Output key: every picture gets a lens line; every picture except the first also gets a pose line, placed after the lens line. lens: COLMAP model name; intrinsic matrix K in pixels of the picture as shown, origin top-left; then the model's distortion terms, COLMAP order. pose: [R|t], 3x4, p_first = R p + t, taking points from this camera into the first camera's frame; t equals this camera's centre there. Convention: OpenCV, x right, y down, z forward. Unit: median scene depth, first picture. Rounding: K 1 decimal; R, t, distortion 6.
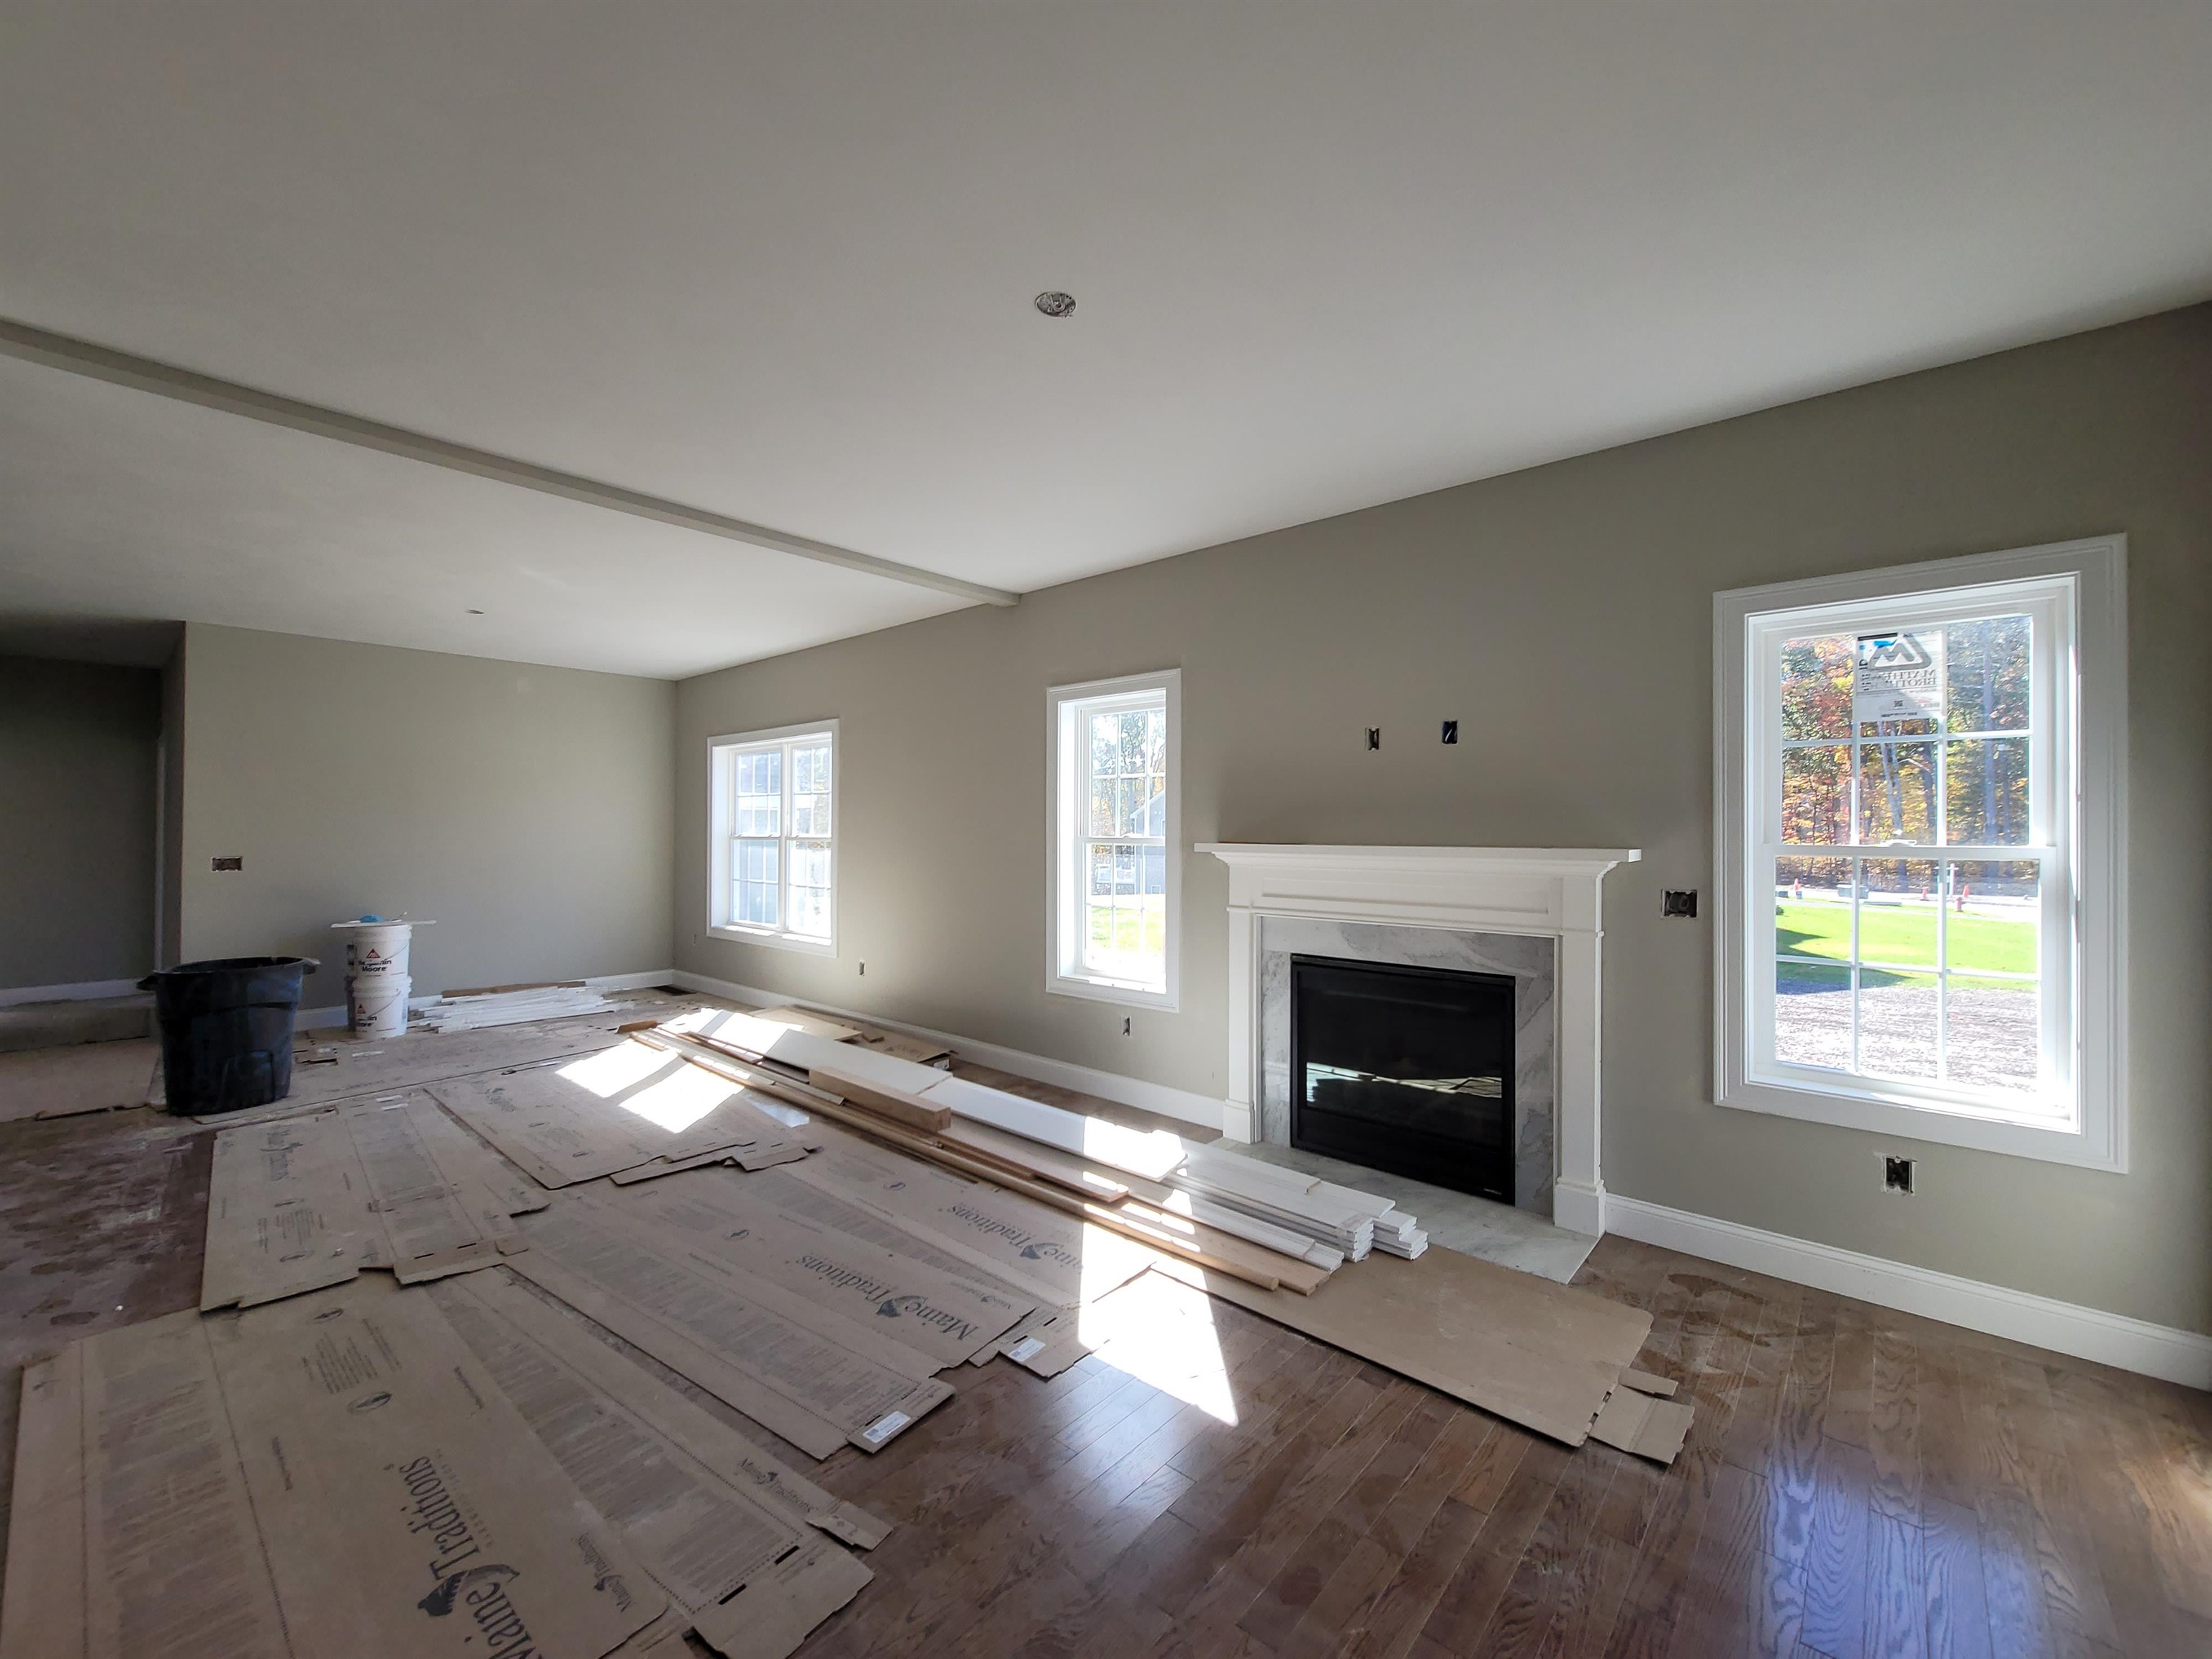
lens RADIAL K [[902.5, 0, 1110.4], [0, 902.5, 823.8], [0, 0, 1]] dist [0.000819, -0.000489]
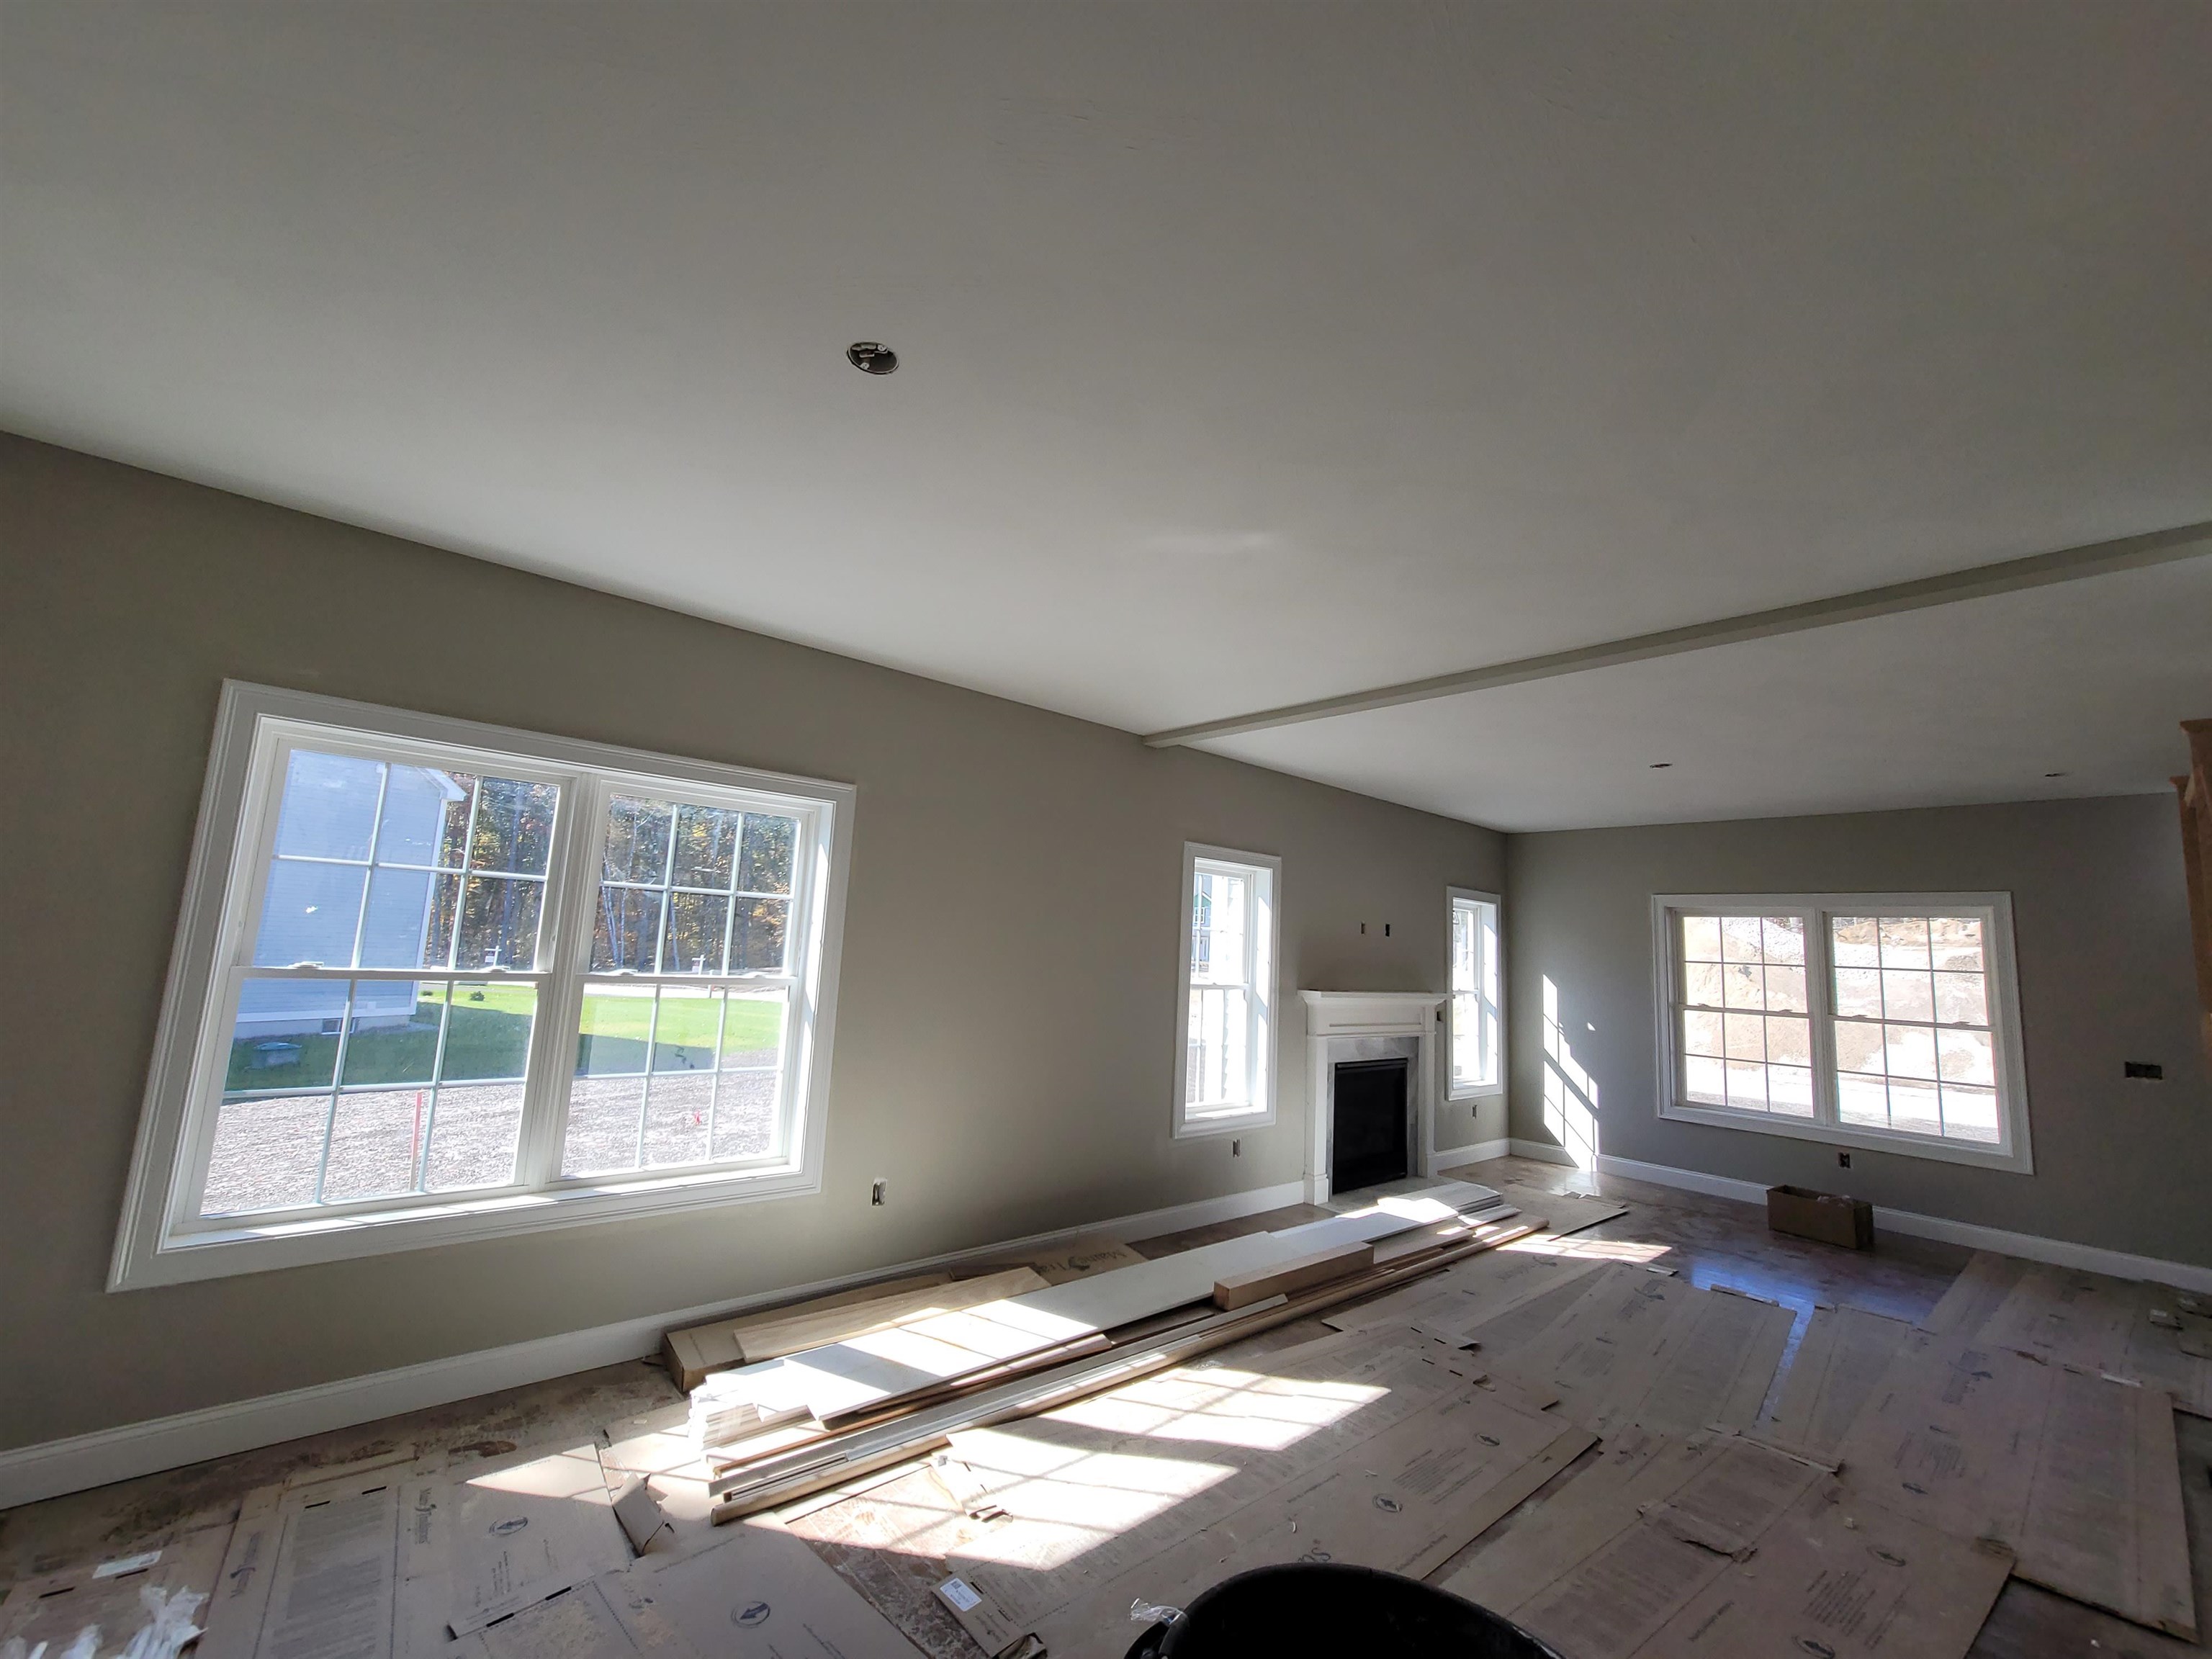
lens RADIAL K [[902.5, 0, 1088.2], [0, 902.5, 824.7], [0, 0, 1]] dist [0.000819, -0.000489]
pose [[0.132383, 0.137805, 0.981573, -1.473562], [-0.060308, 0.989574, -0.130794, -0.032880], [-0.989362, -0.041882, 0.139313, 1.264261]]
